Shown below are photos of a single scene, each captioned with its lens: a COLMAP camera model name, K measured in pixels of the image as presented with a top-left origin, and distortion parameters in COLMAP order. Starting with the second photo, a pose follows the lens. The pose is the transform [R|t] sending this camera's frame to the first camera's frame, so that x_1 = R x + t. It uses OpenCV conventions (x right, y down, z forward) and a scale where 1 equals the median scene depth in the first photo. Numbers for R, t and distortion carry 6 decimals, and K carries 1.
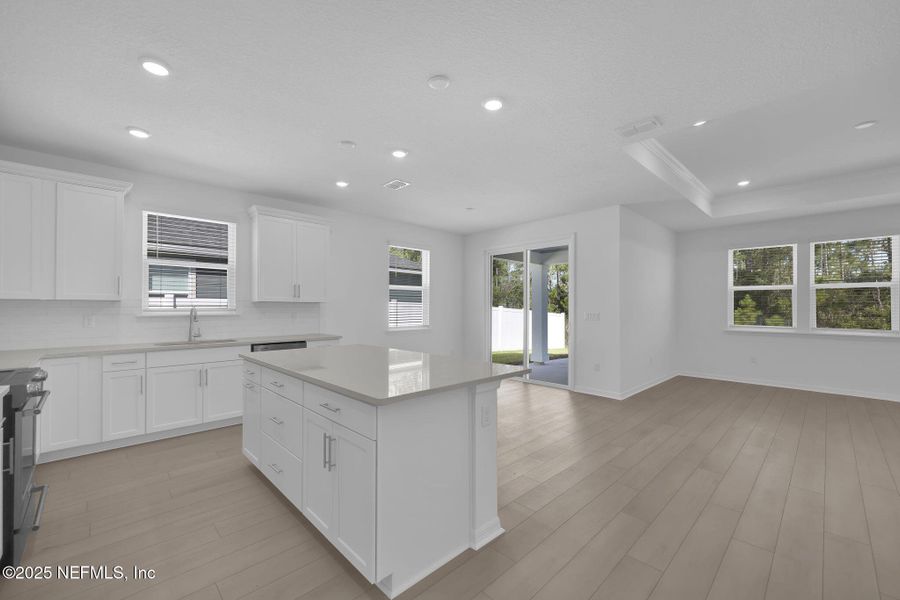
lens RADIAL K [[371.3, 0, 453.2], [0, 371.3, 302.4], [0, 0, 1]] dist [0.002842, 0.000938]
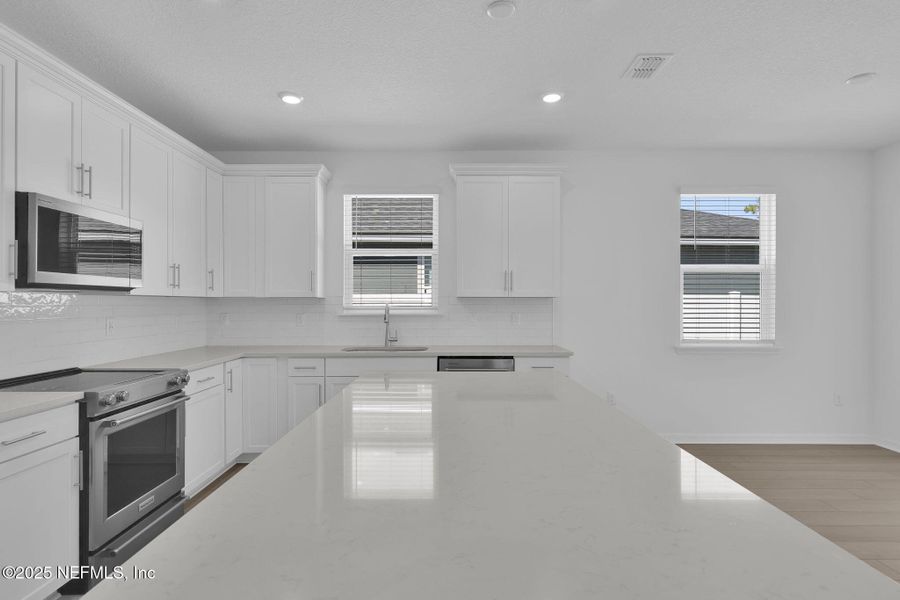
lens RADIAL K [[470.1, 0, 452.5], [0, 470.1, 305.9], [0, 0, 1]] dist [0.007302, 0.000768]
pose [[0.716951, 0.003924, -0.697112, 0.105946], [0.008871, 0.999852, 0.014752, 0.001137], [0.697067, -0.016761, 0.716810, 0.330048]]
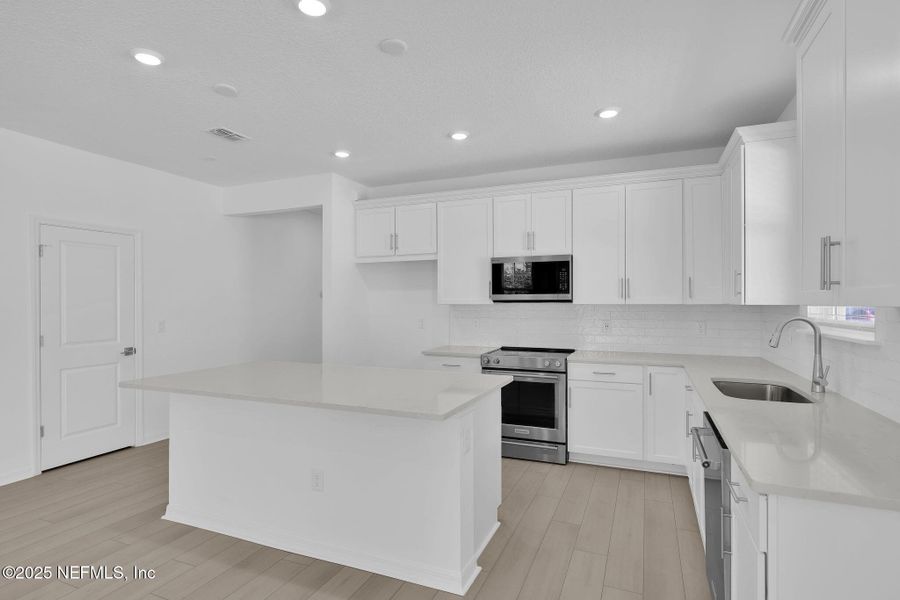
lens RADIAL K [[470.1, 0, 443.5], [0, 470.1, 304.0], [0, 0, 1]] dist [0.007302, 0.000768]
pose [[-0.931722, 0.000296, -0.363171, -0.060900], [0.004436, 0.999934, -0.010566, 0.000031], [0.363144, -0.011455, -0.931663, 1.254953]]
